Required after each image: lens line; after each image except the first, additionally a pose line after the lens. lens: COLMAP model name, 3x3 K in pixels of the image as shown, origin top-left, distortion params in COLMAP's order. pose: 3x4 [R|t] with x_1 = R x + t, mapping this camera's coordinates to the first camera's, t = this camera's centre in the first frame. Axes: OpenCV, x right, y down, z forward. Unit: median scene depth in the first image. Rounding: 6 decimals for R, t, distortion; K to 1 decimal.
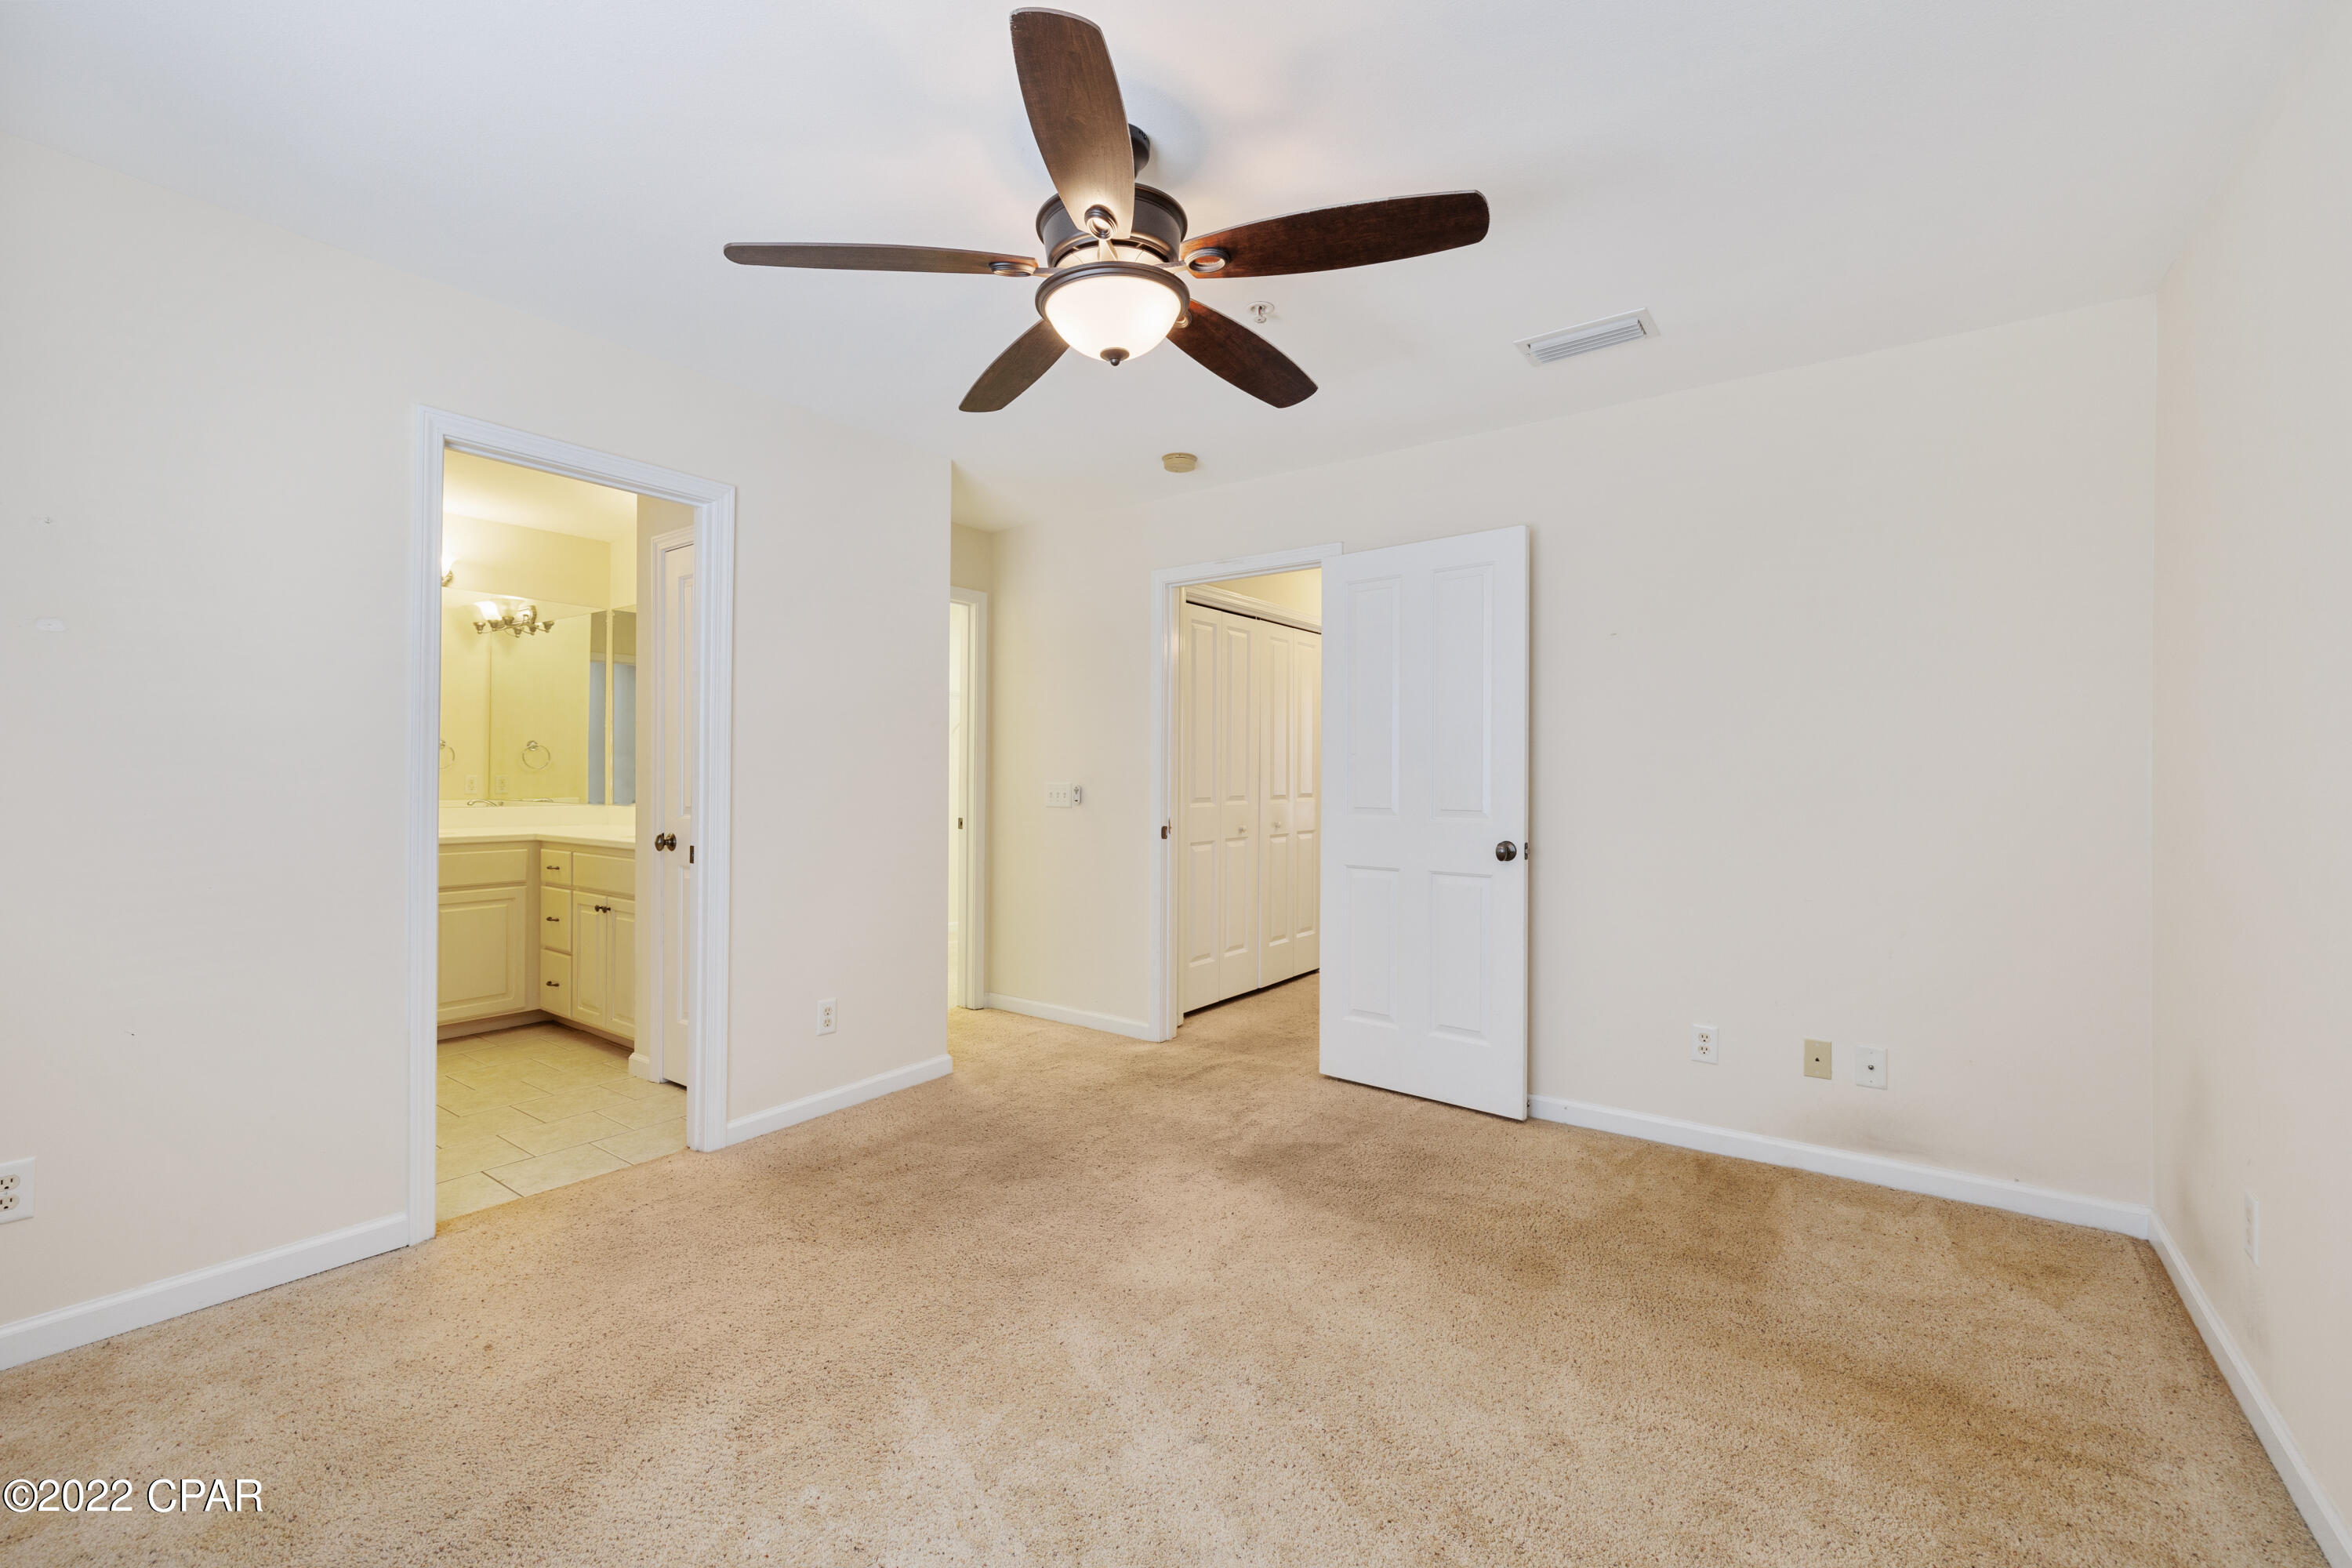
lens RADIAL K [[984.2, 0, 1176.8], [0, 984.2, 778.2], [0, 0, 1]] dist [0.002326, -0.000962]
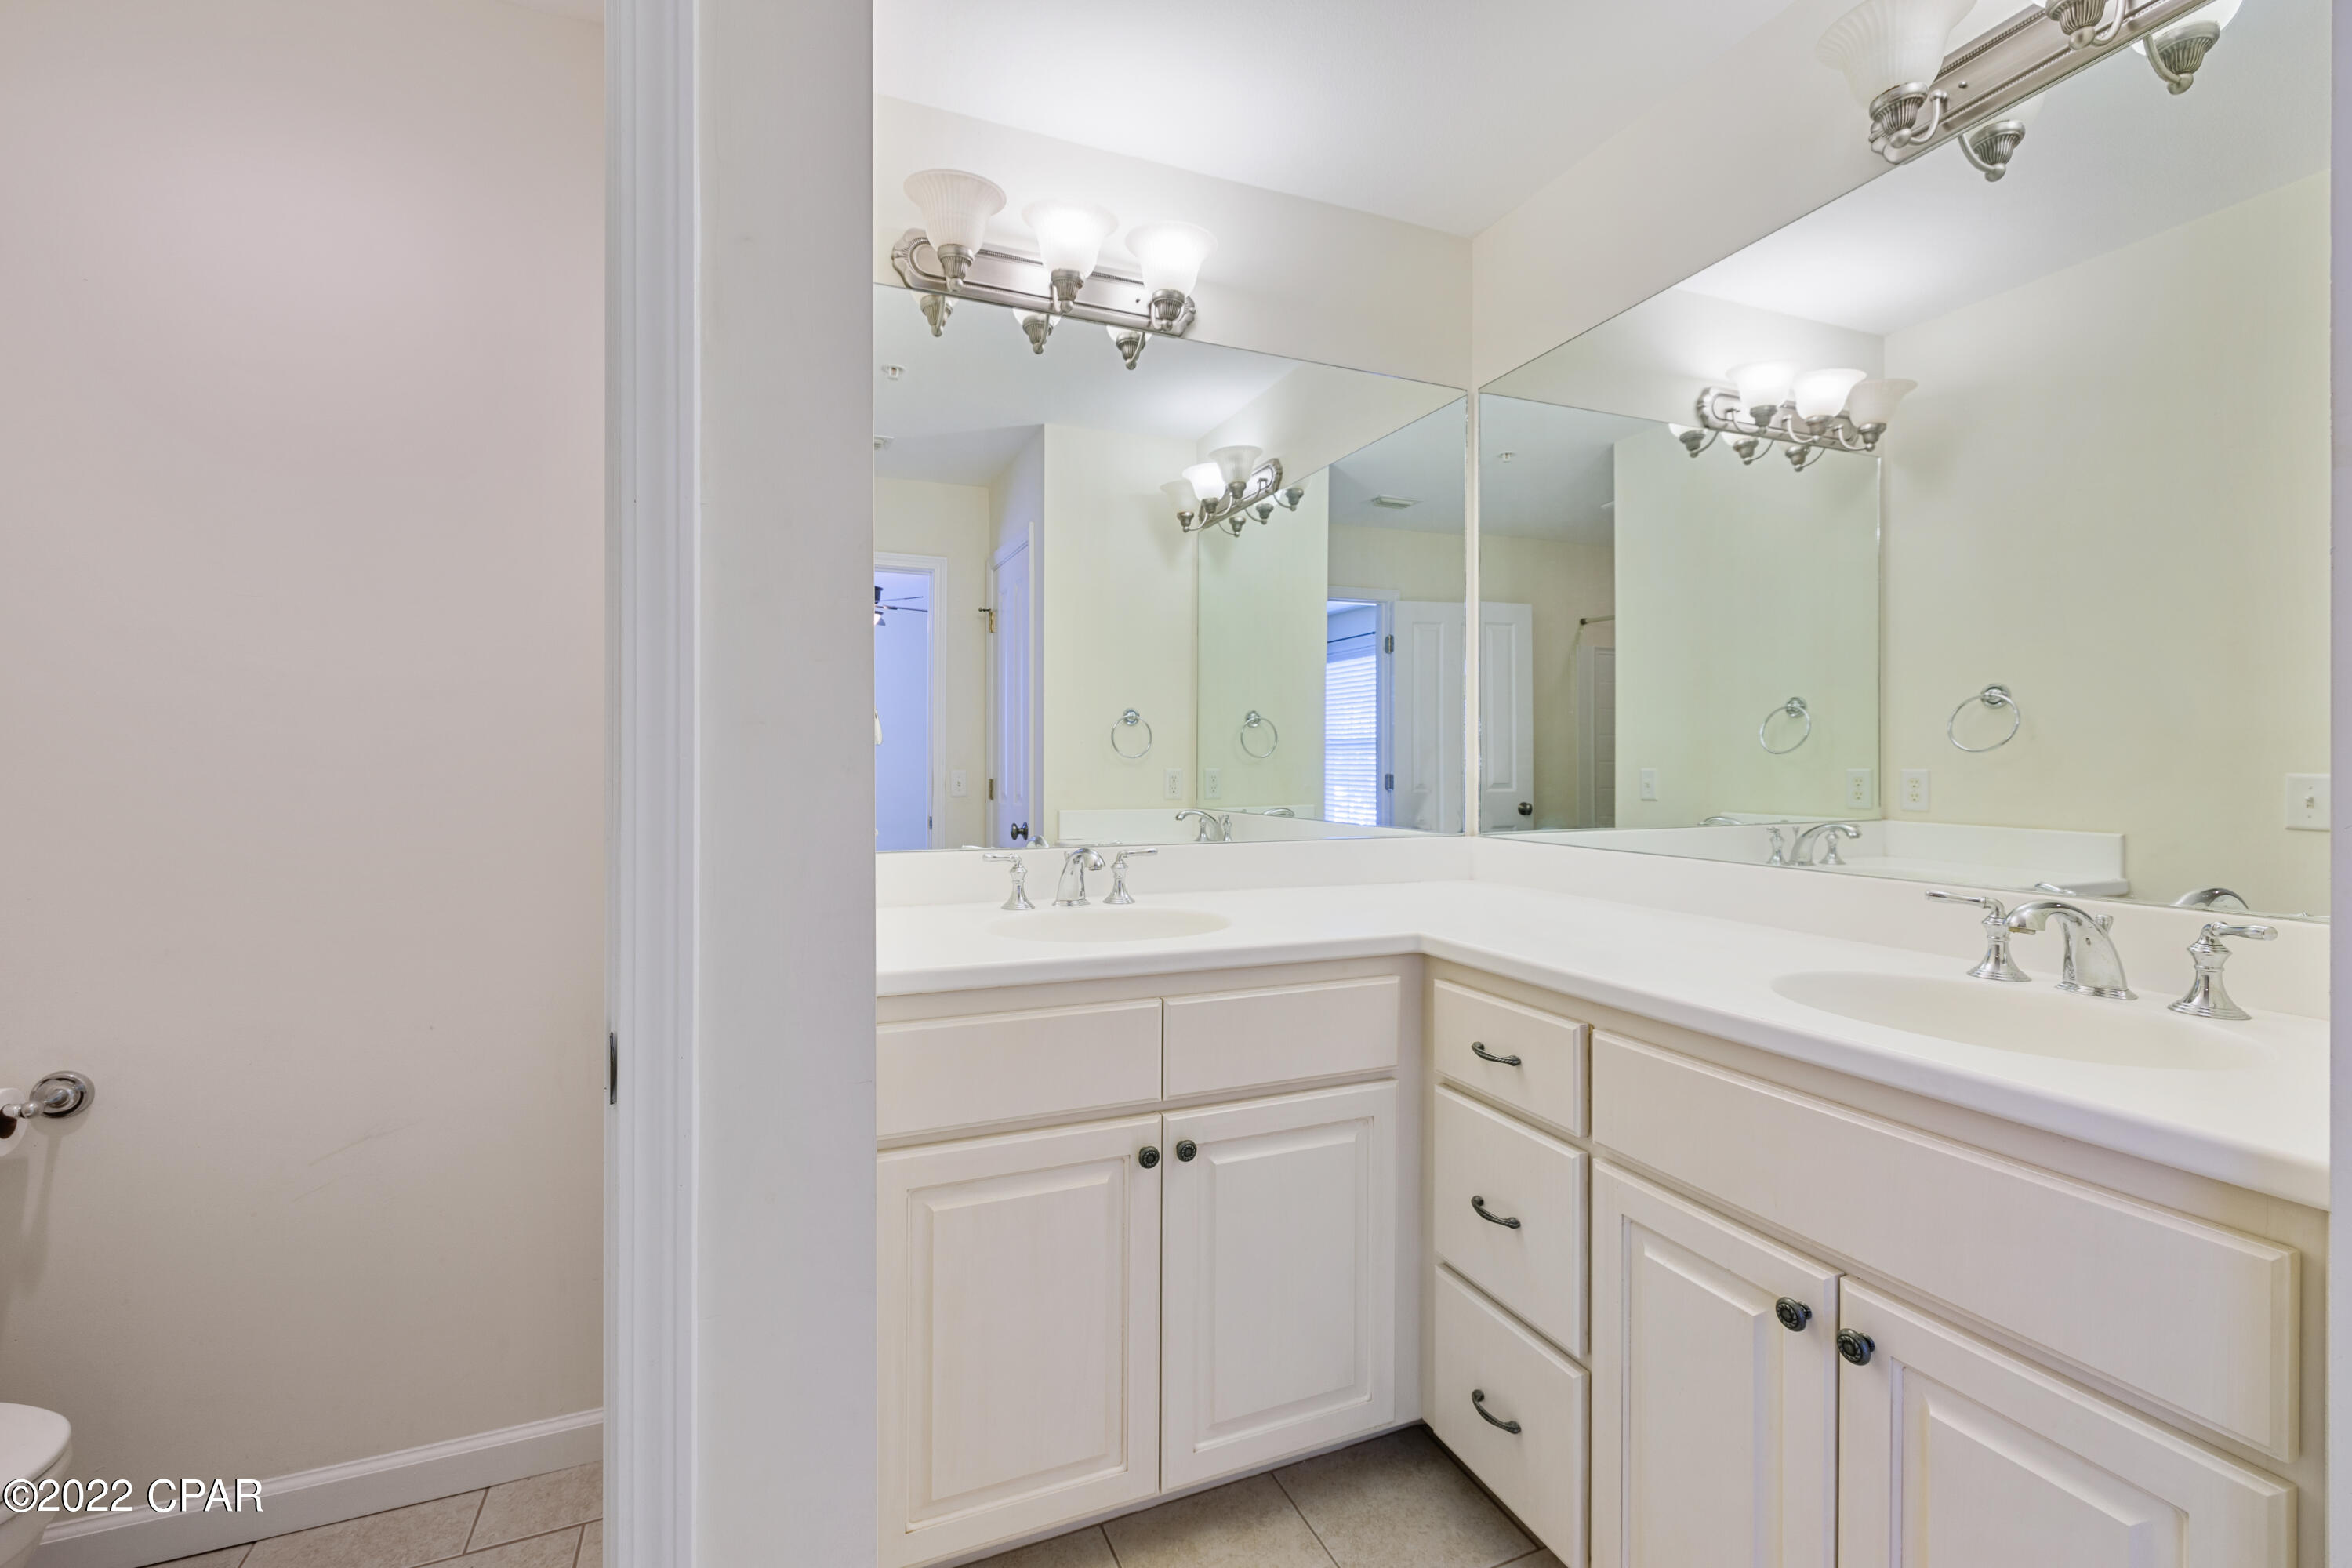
lens RADIAL K [[984.2, 0, 1176.8], [0, 984.2, 778.2], [0, 0, 1]] dist [0.002326, -0.000962]
pose [[0.856095, -0.002986, -0.516810, -0.518658], [0.010180, 0.999887, 0.011086, -0.006378], [0.516718, -0.014751, 0.856028, 0.622633]]
